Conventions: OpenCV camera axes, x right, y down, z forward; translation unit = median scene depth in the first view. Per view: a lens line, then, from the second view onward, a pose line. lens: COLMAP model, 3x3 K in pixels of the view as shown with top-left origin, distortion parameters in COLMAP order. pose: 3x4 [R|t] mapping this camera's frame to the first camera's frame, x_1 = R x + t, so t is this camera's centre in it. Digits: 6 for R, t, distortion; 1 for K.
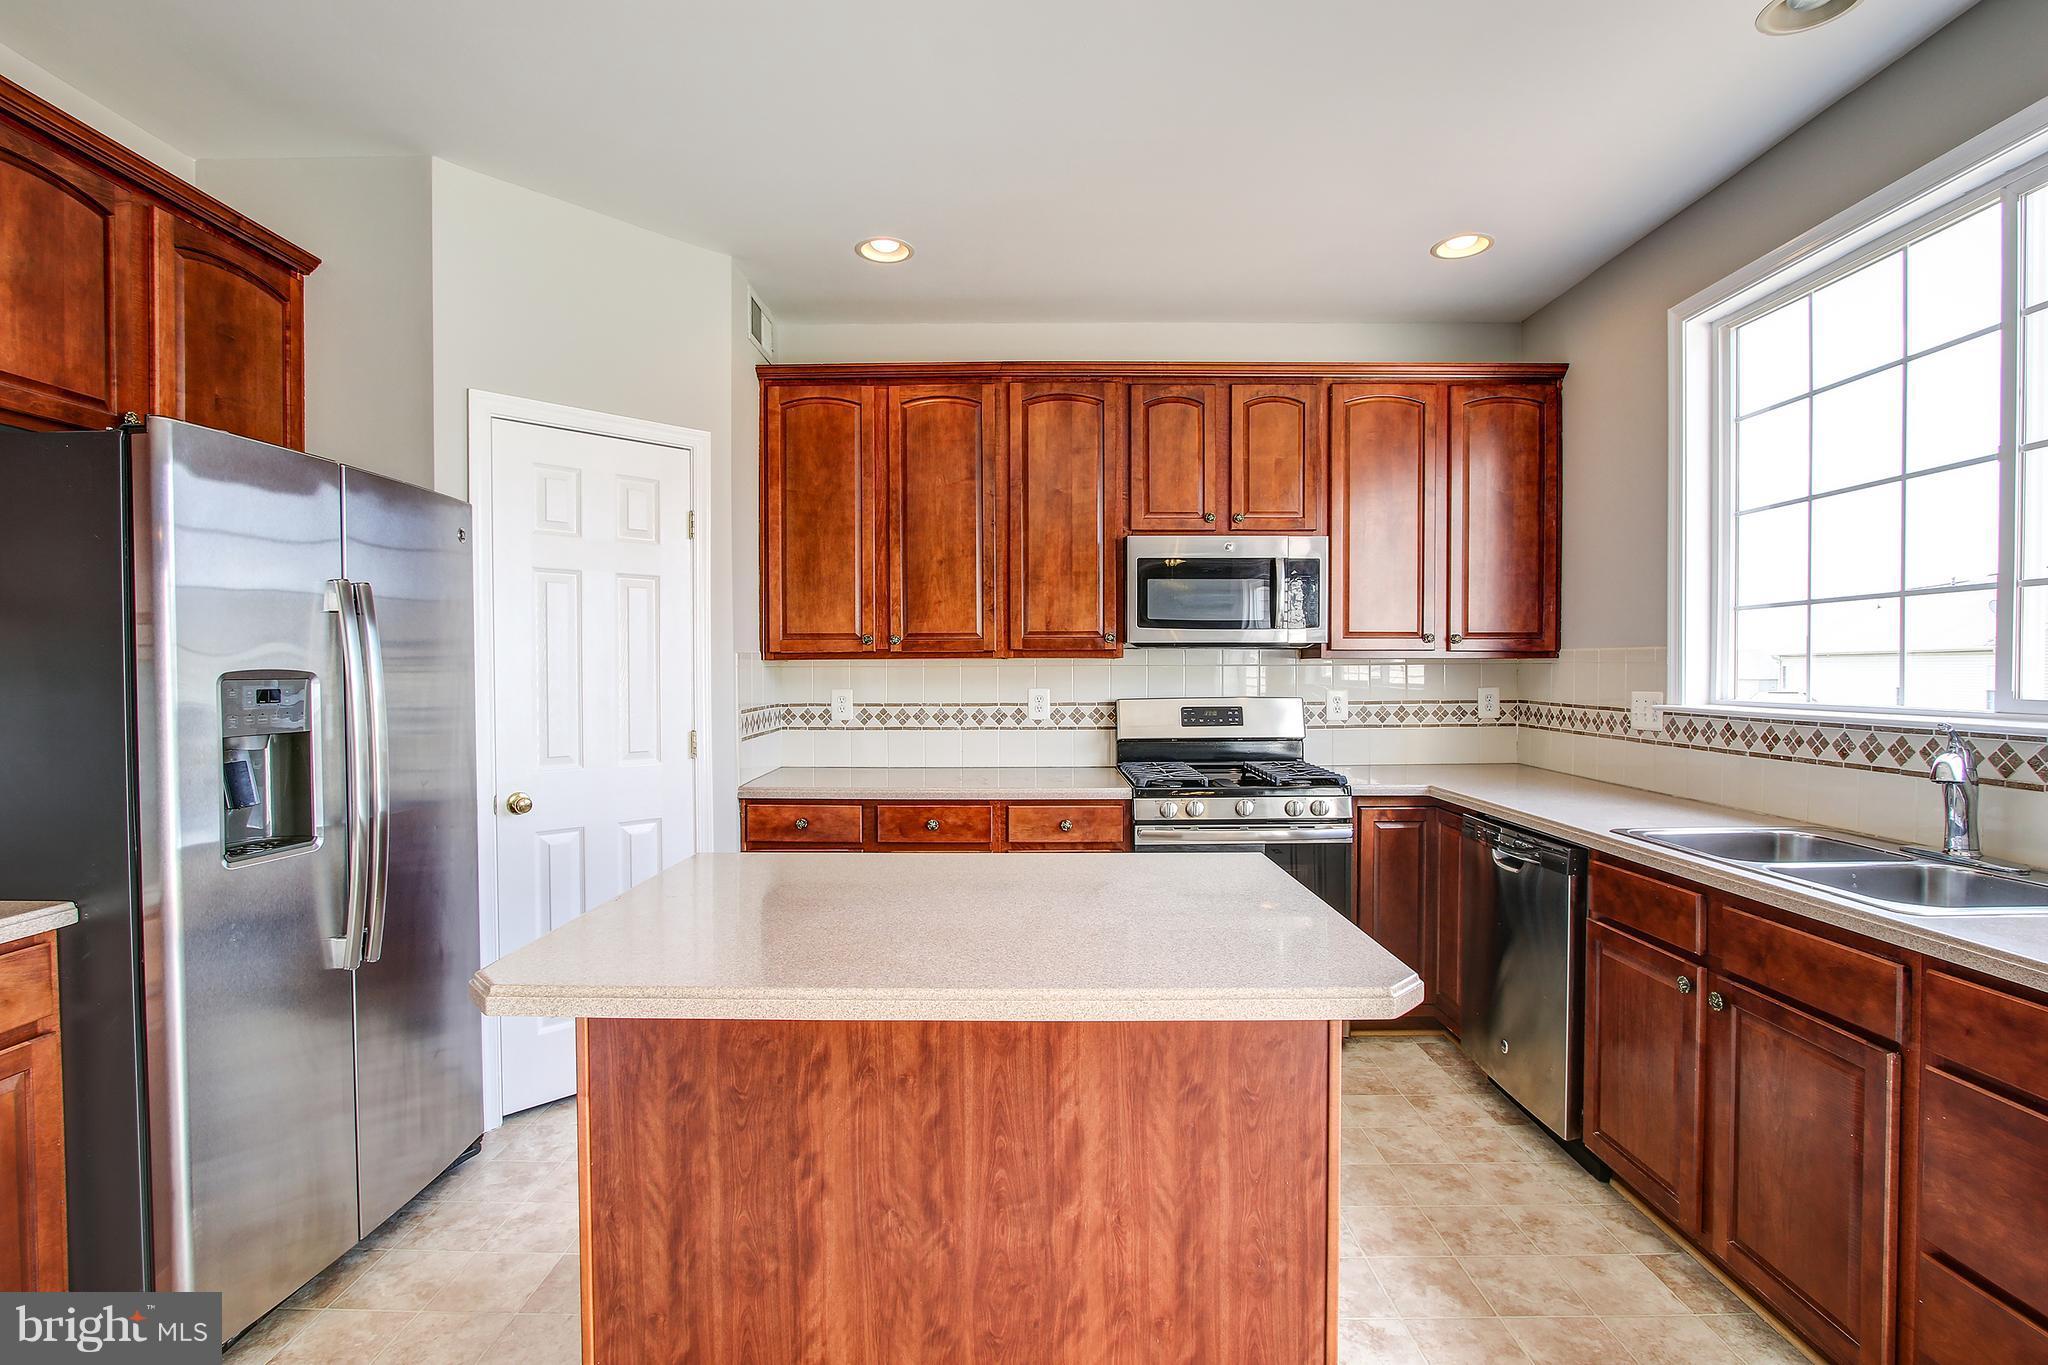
lens RADIAL K [[955.9, 0, 1019.7], [0, 955.9, 688.3], [0, 0, 1]] dist [-0.019778, 0.002067]
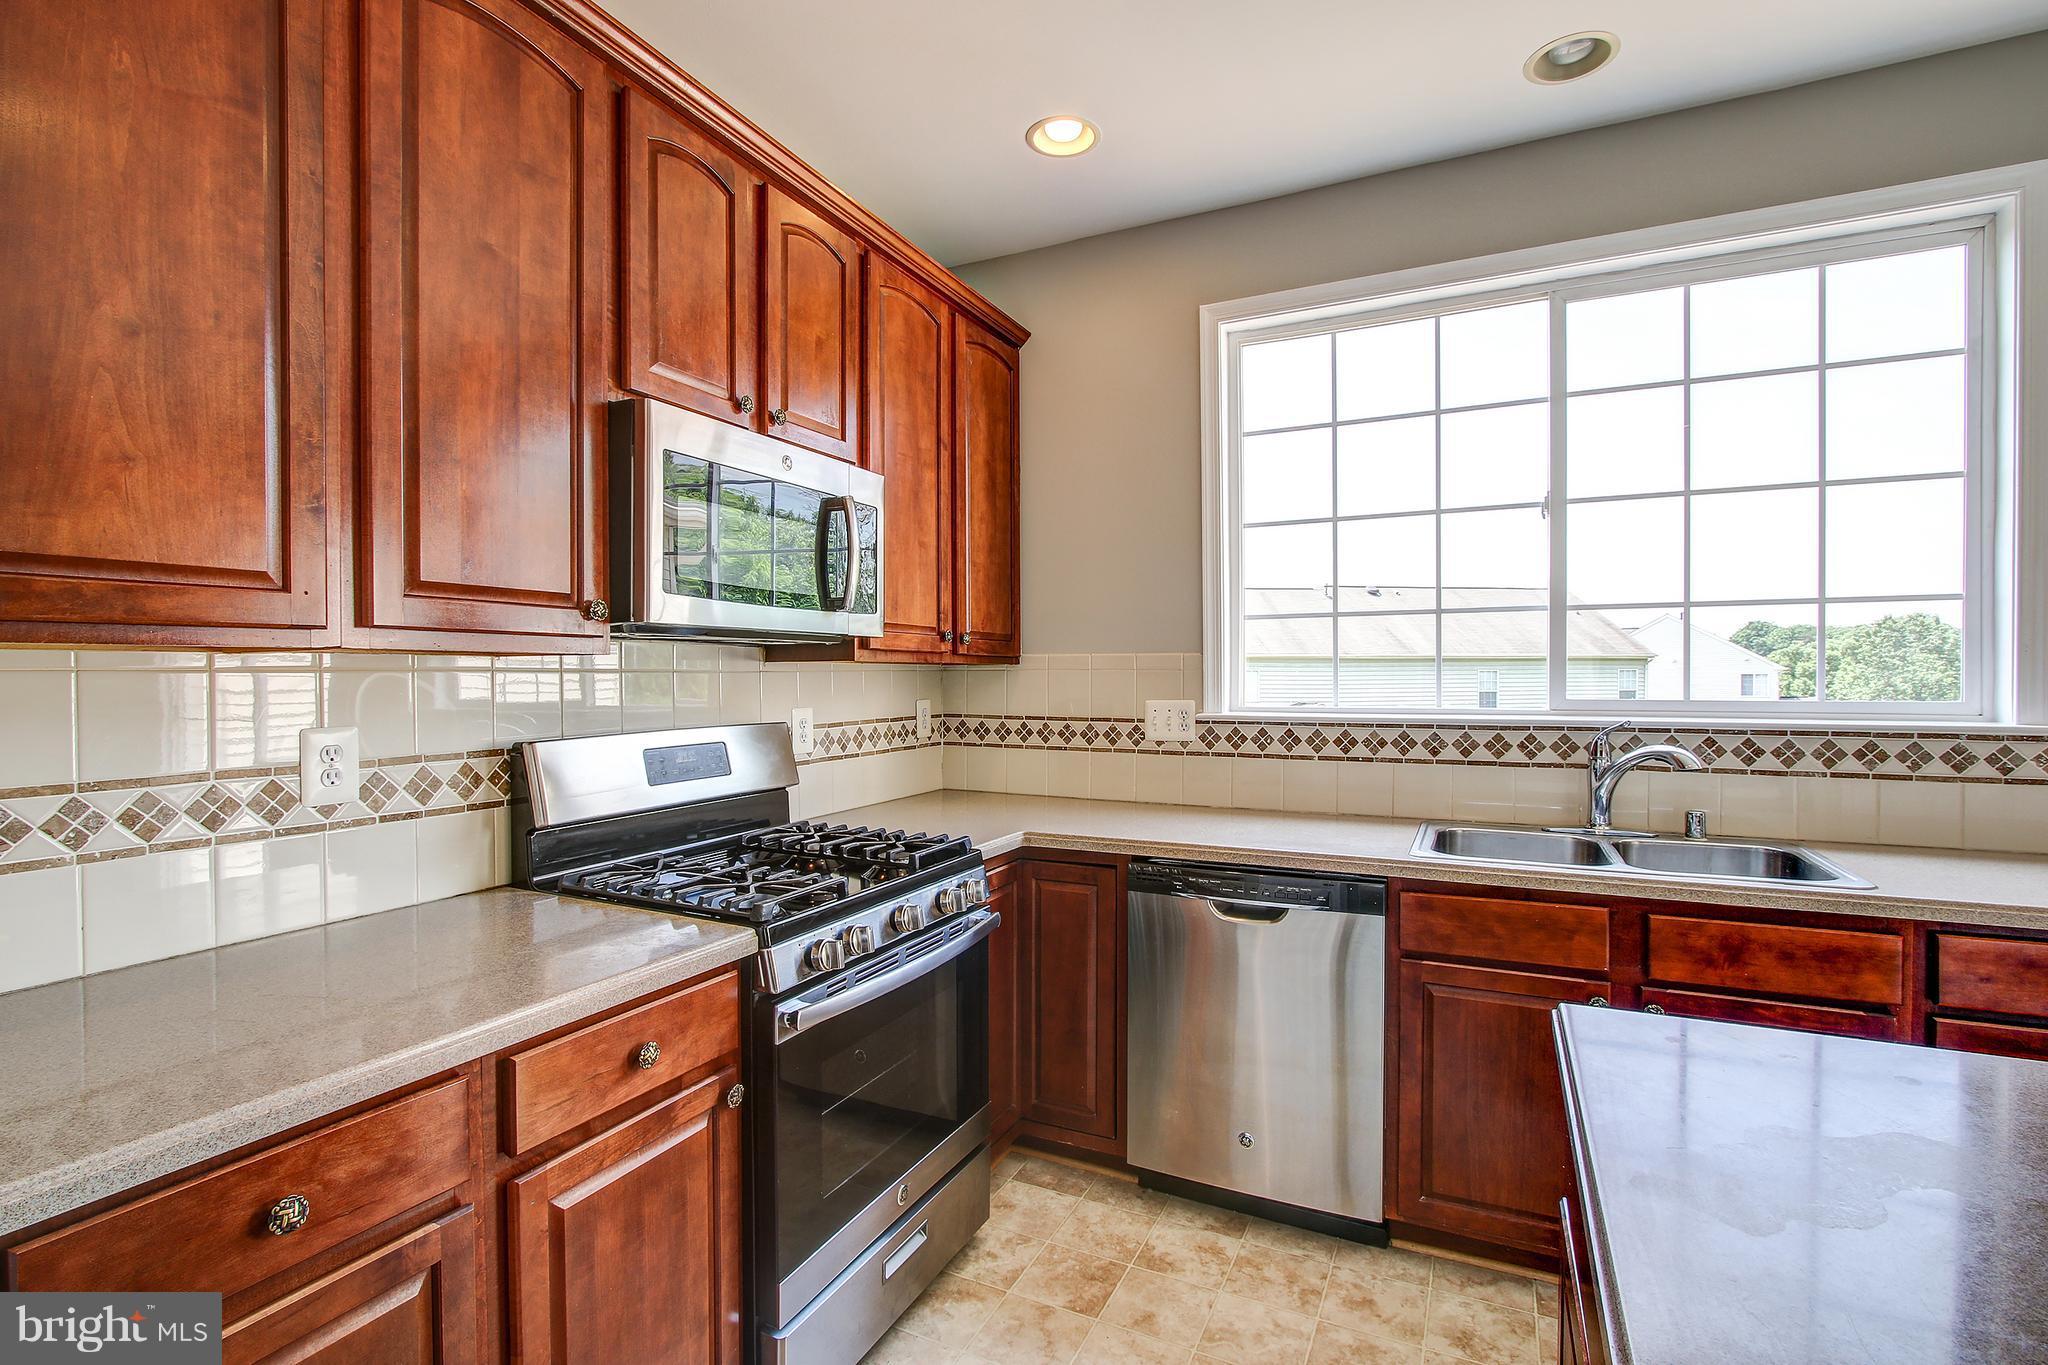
lens RADIAL K [[955.9, 0, 1019.7], [0, 955.9, 688.3], [0, 0, 1]] dist [-0.019778, 0.002067]
pose [[0.436738, -0.011071, 0.899521, -0.230969], [0.021086, 0.999776, 0.002067, -0.011853], [-0.899341, 0.018065, 0.436874, 0.623231]]
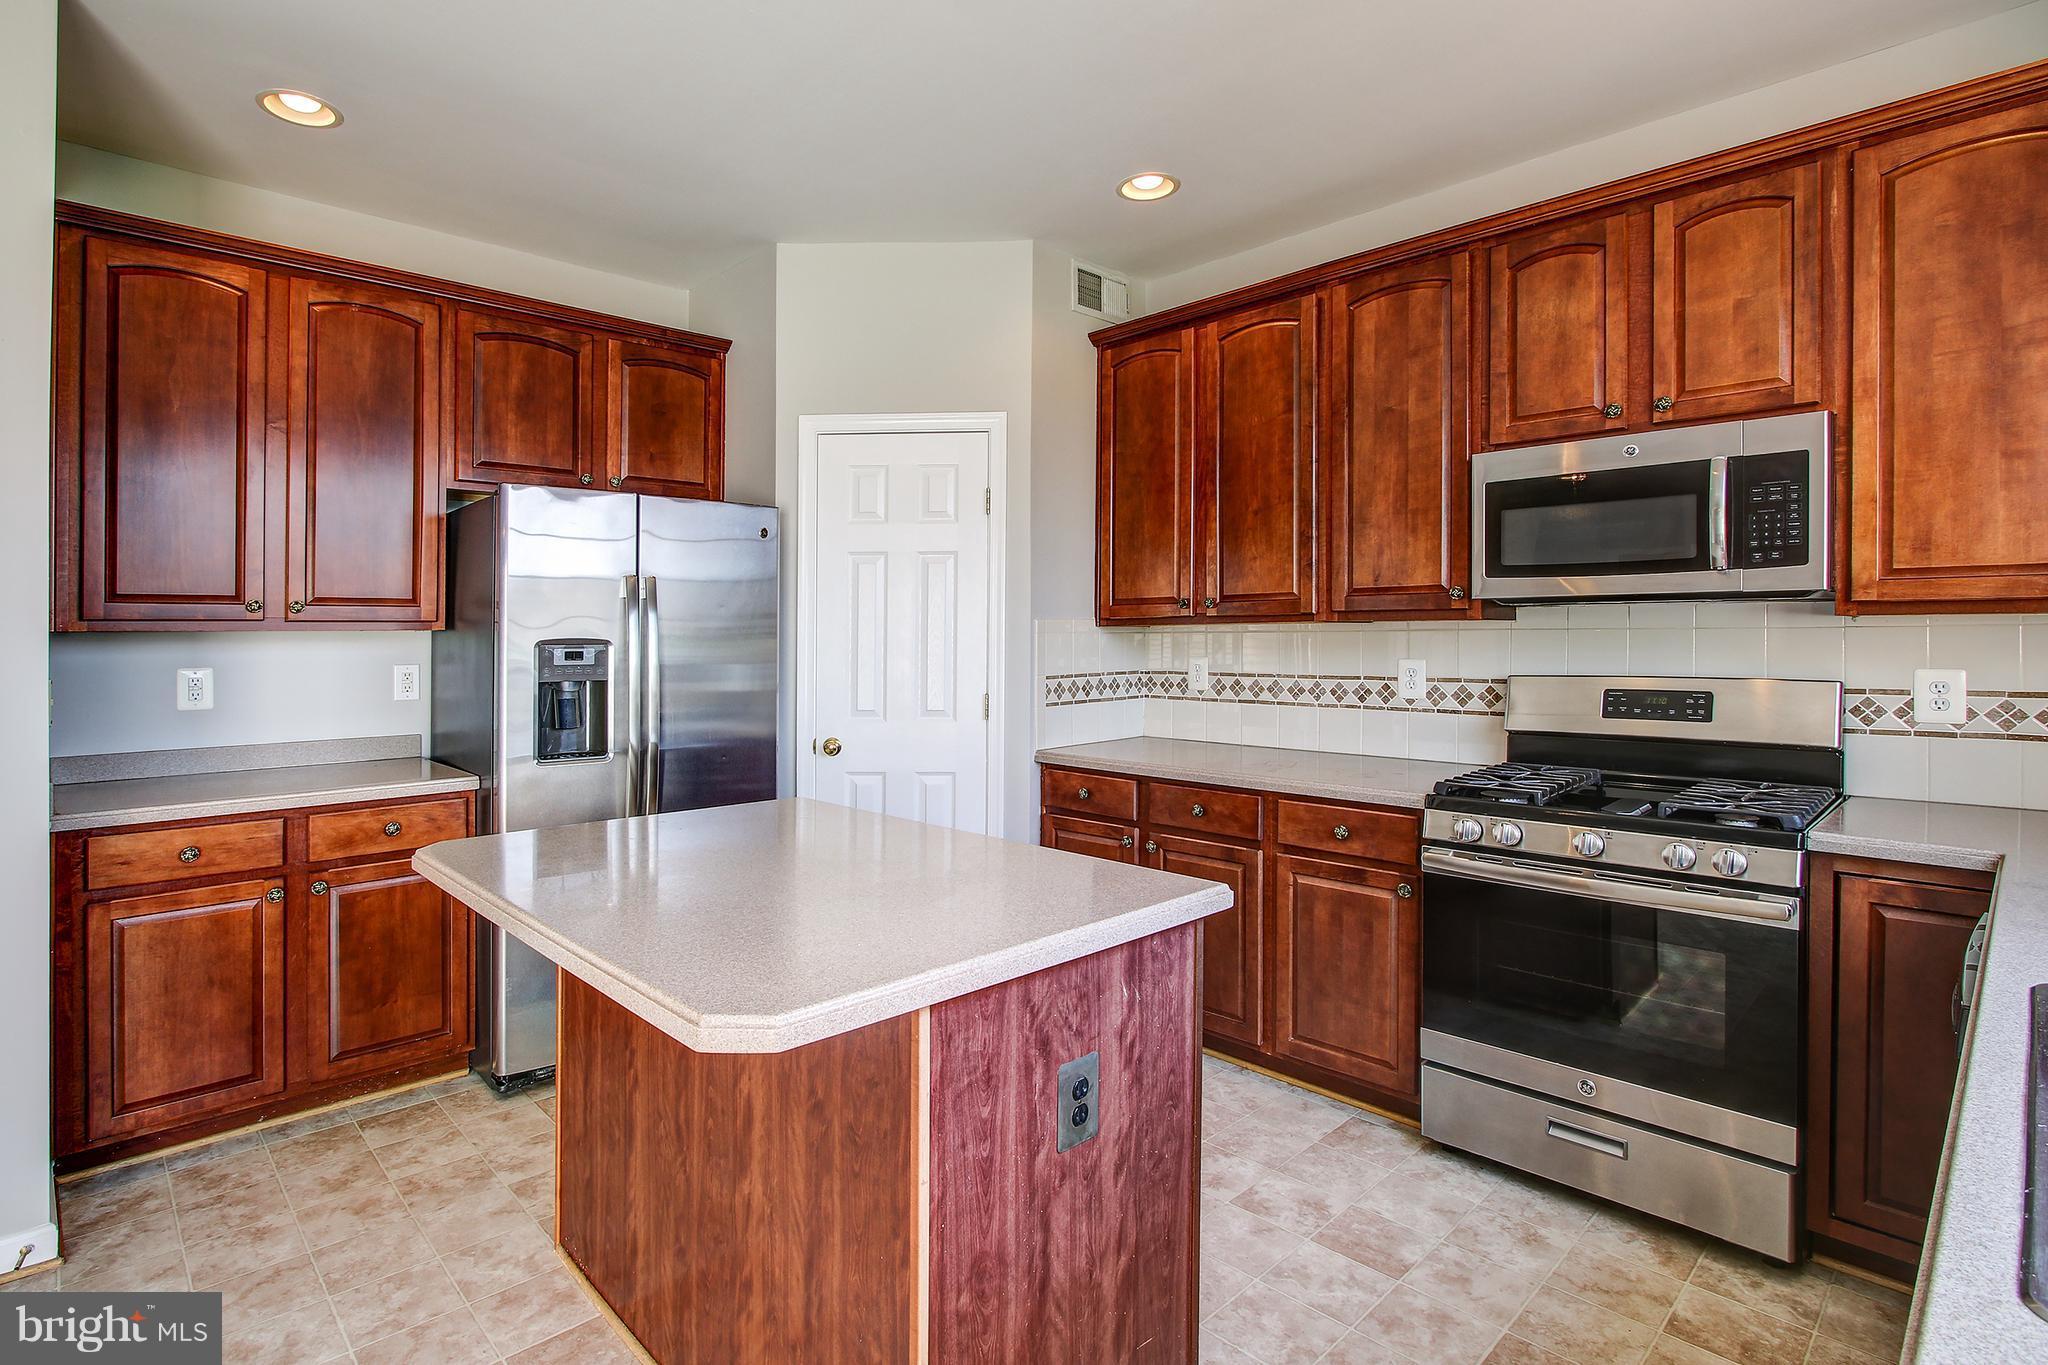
lens RADIAL K [[1009.4, 0, 939.1], [0, 1009.4, 650.7], [0, 0, 1]] dist [-0.015567, 0.001291]
pose [[0.673688, 0.009248, -0.738958, 0.407186], [-0.011479, 0.999932, 0.002049, -0.004516], [0.738927, 0.007102, 0.673748, 0.169639]]
